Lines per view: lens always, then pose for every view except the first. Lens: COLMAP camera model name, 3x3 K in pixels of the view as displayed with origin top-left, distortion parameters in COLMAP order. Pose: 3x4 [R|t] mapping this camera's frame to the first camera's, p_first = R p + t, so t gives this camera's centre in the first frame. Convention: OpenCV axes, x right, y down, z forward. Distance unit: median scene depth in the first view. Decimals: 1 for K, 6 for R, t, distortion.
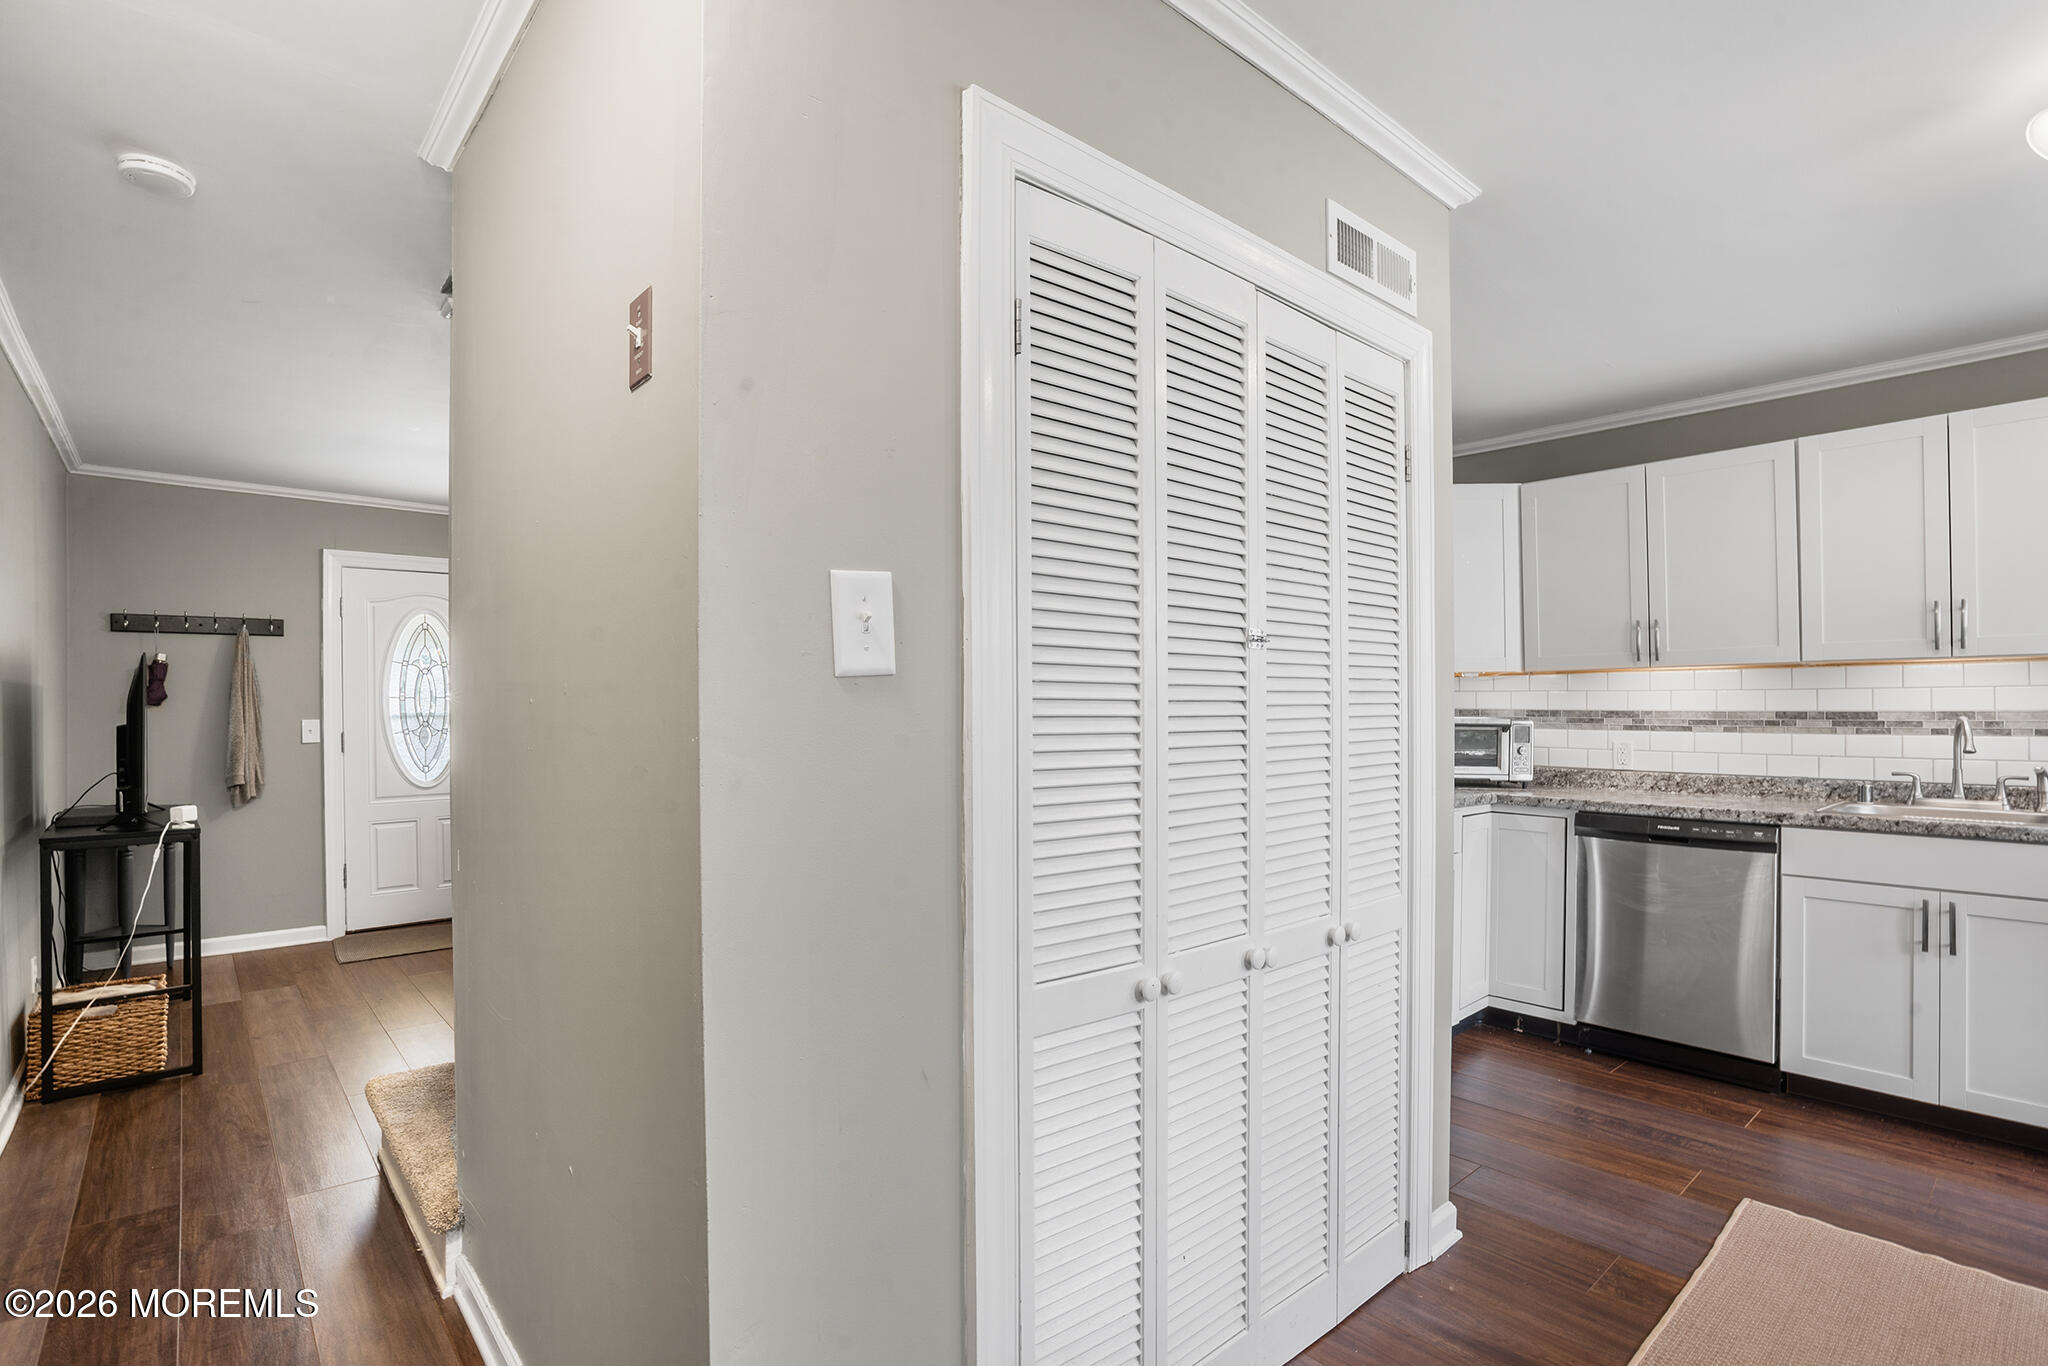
lens RADIAL K [[975.1, 0, 1012.1], [0, 975.1, 709.5], [0, 0, 1]] dist [-0.047029, 0.010994]
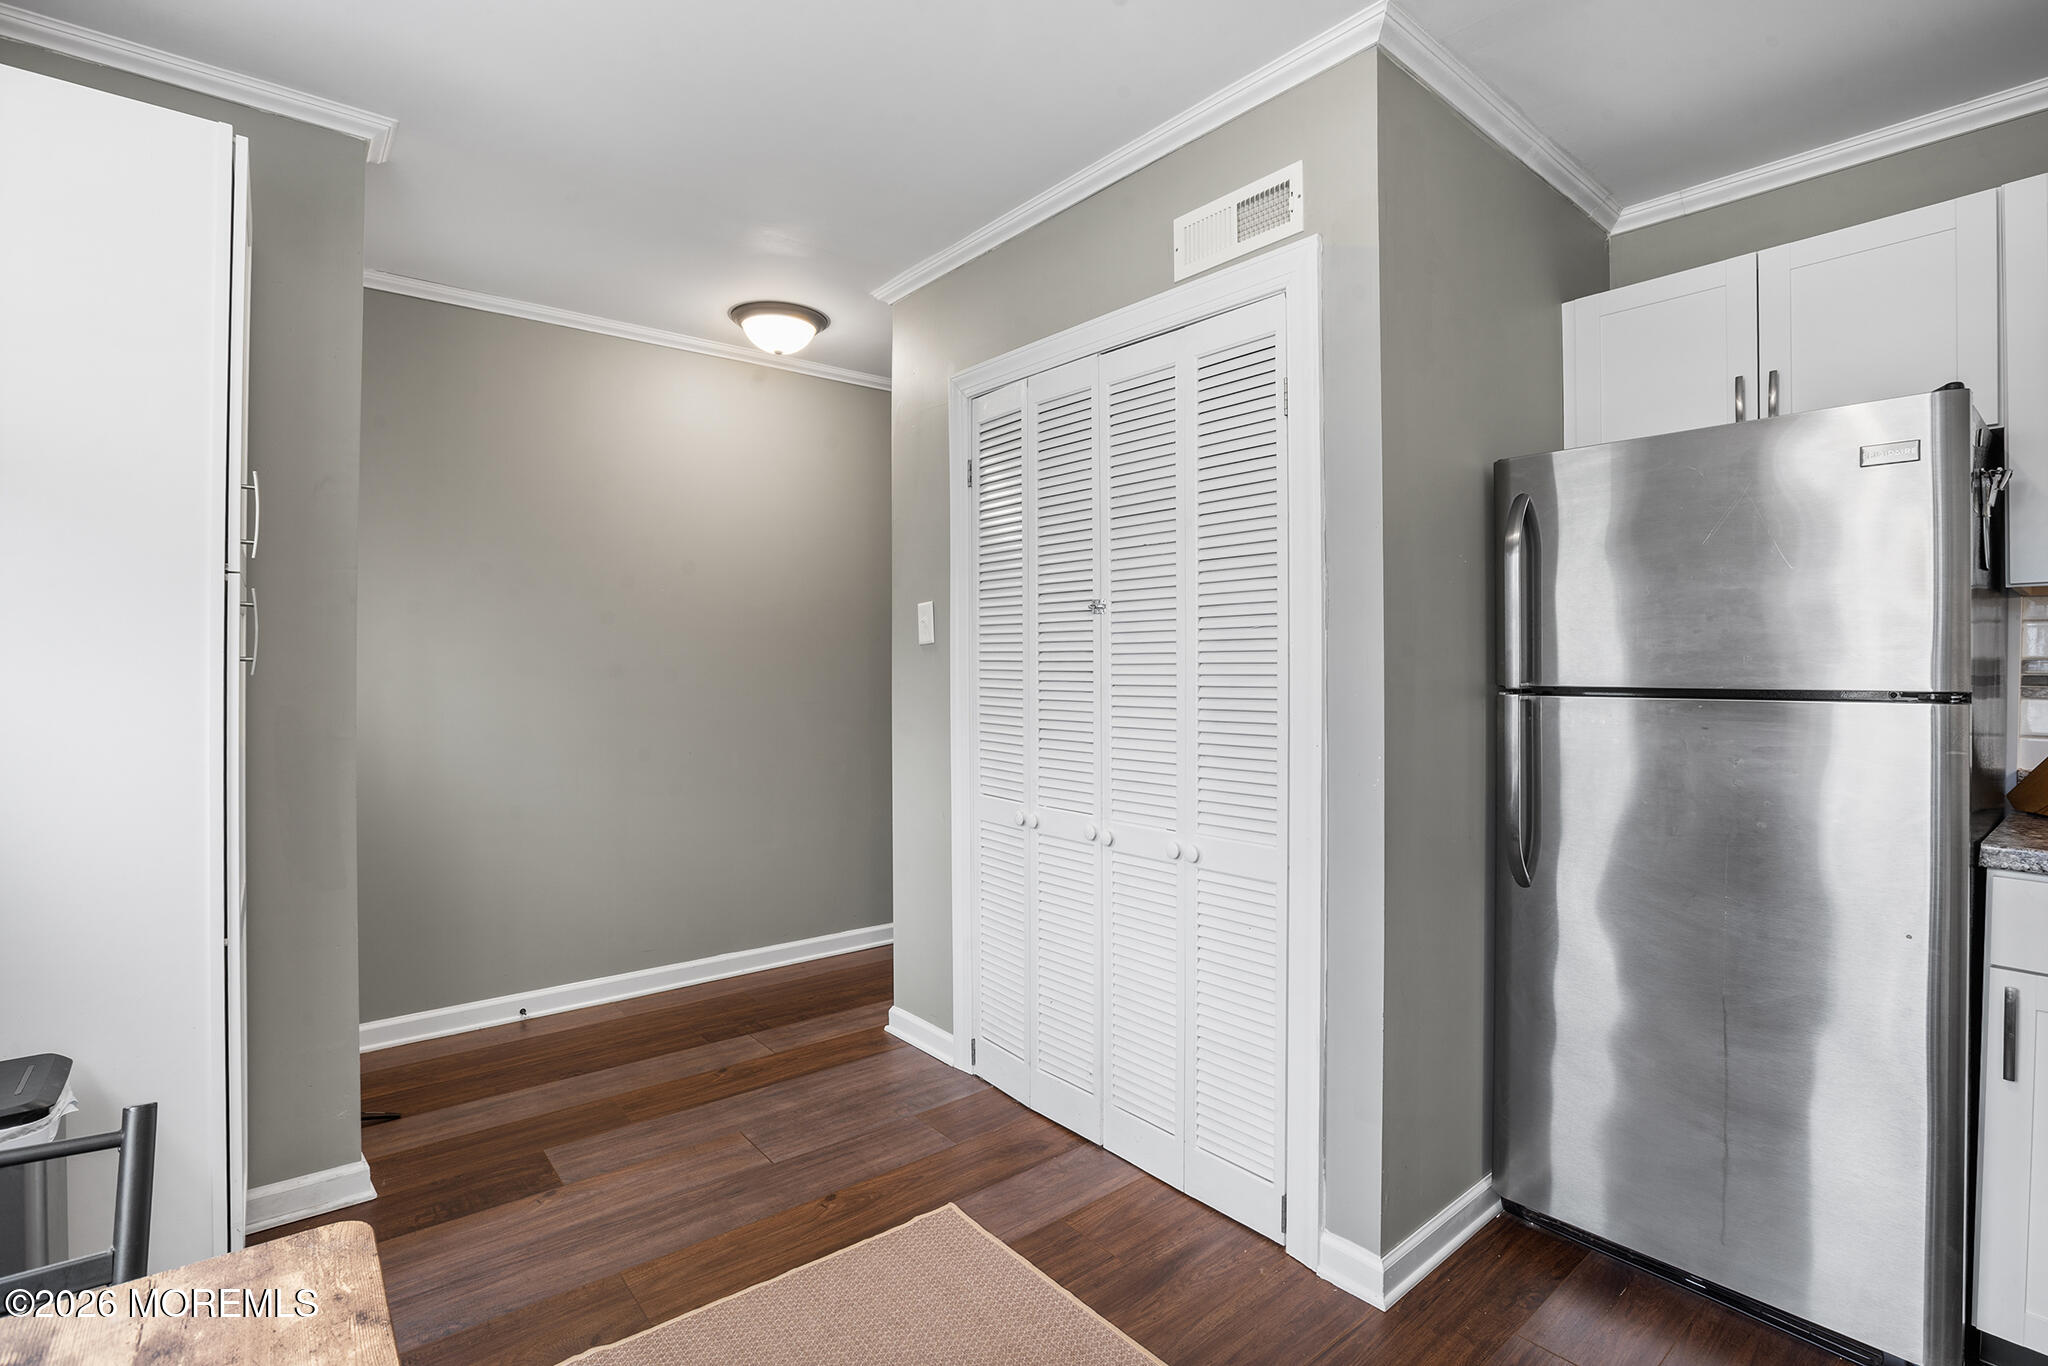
lens RADIAL K [[975.1, 0, 1028.9], [0, 975.1, 670.0], [0, 0, 1]] dist [-0.047029, 0.010994]
pose [[-0.014990, 0.003225, -0.999882, 0.901905], [-0.003366, 0.999989, 0.003276, 0.008384], [0.999882, 0.003415, -0.014979, 0.501328]]
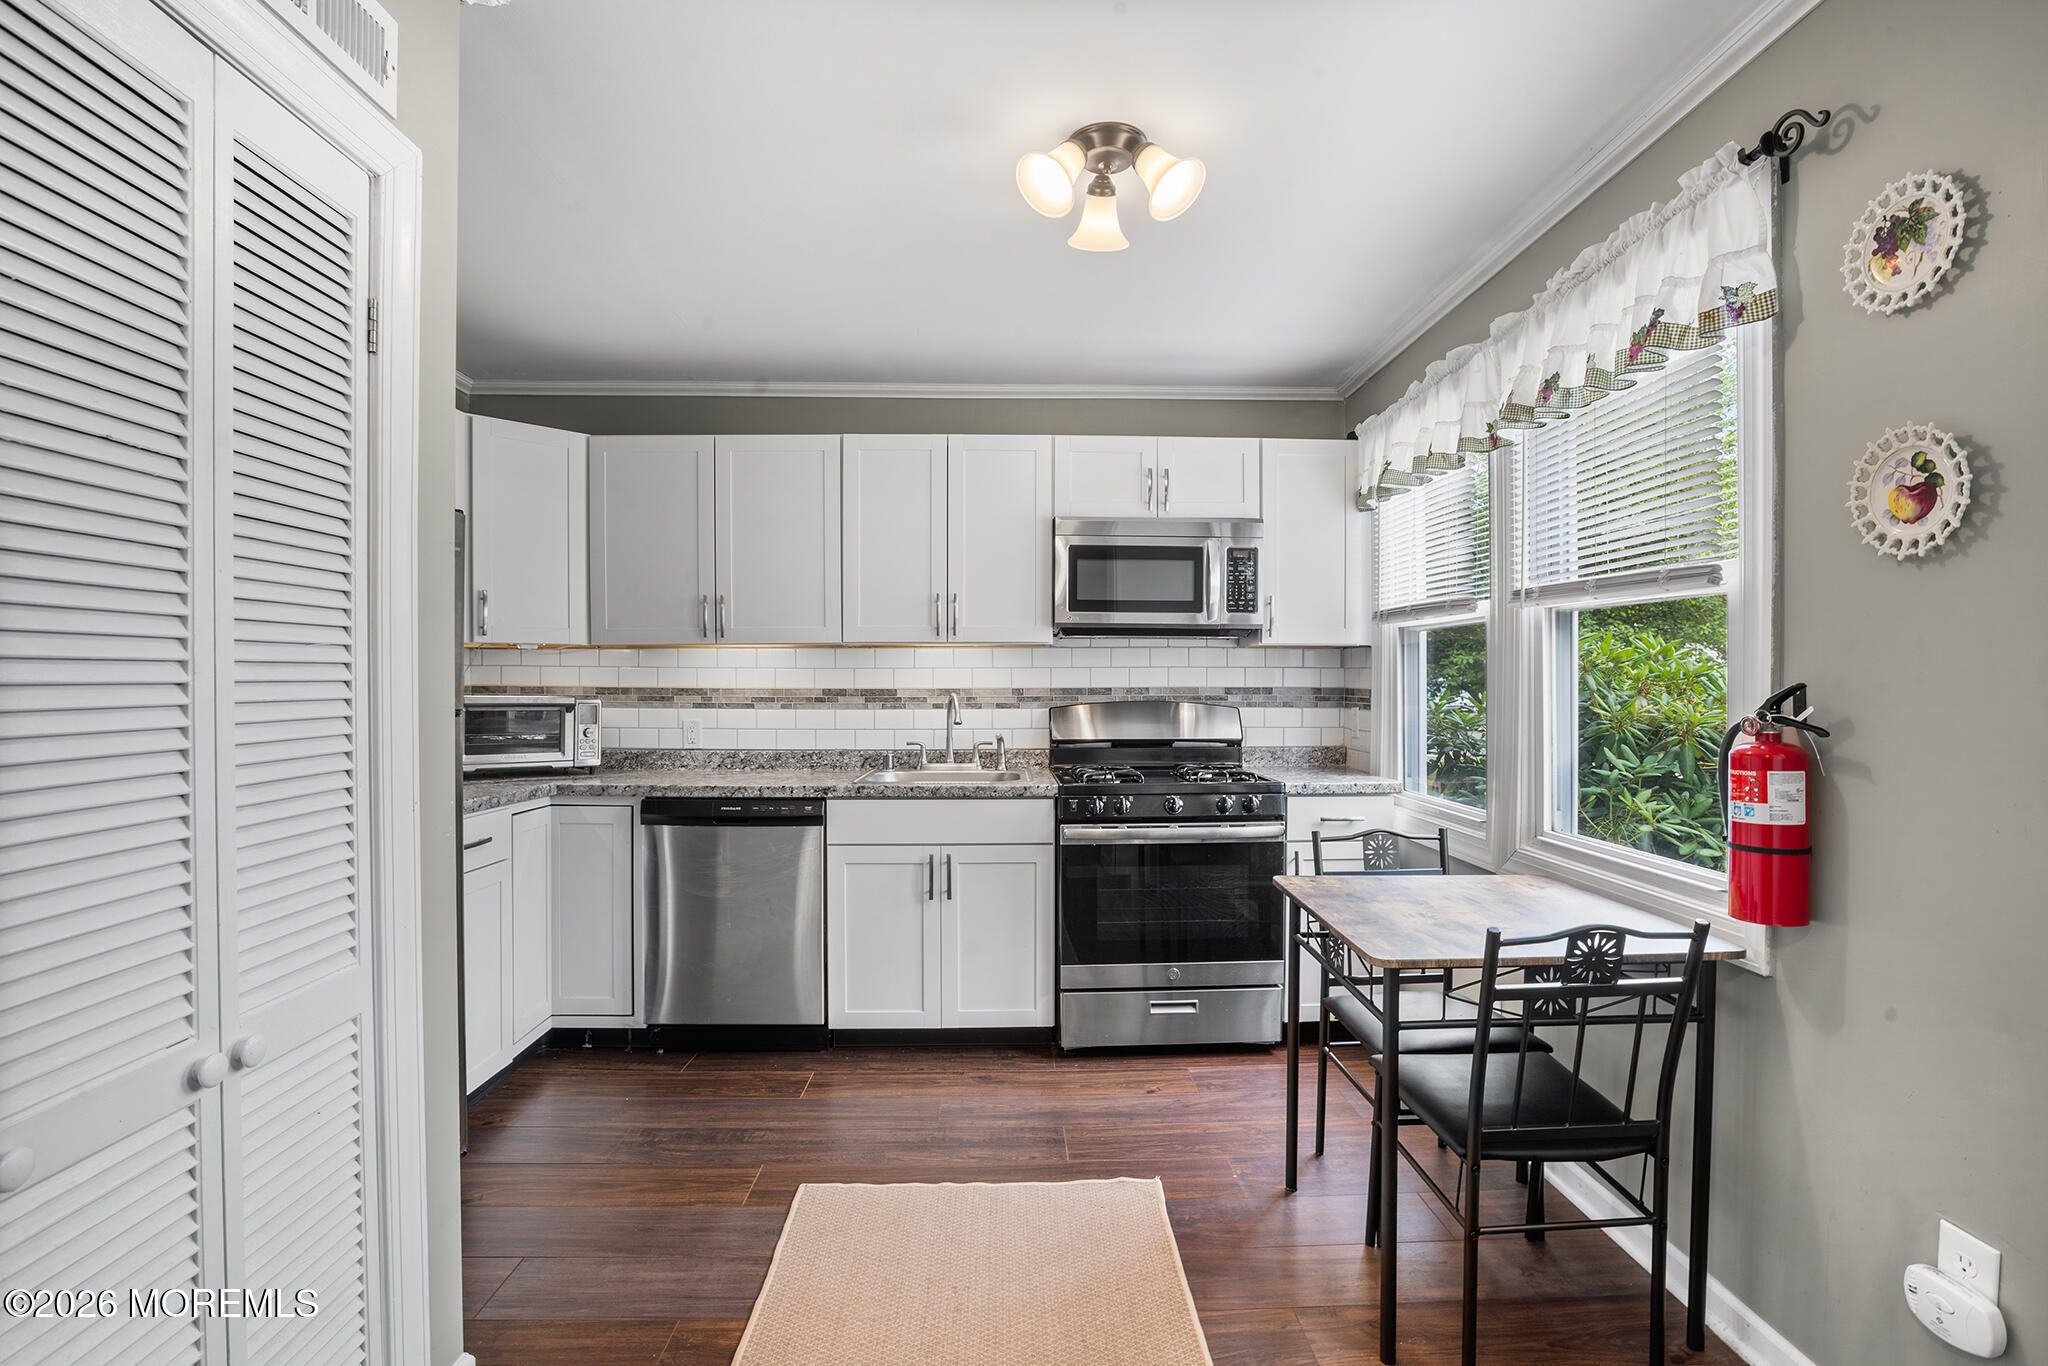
lens RADIAL K [[975.1, 0, 1037.4], [0, 975.1, 682.4], [0, 0, 1]] dist [-0.047029, 0.010994]
pose [[0.629729, 0.004467, 0.776802, 0.122461], [-0.002927, 0.999990, -0.003377, -0.002966], [-0.776809, -0.000147, 0.629736, 0.142751]]
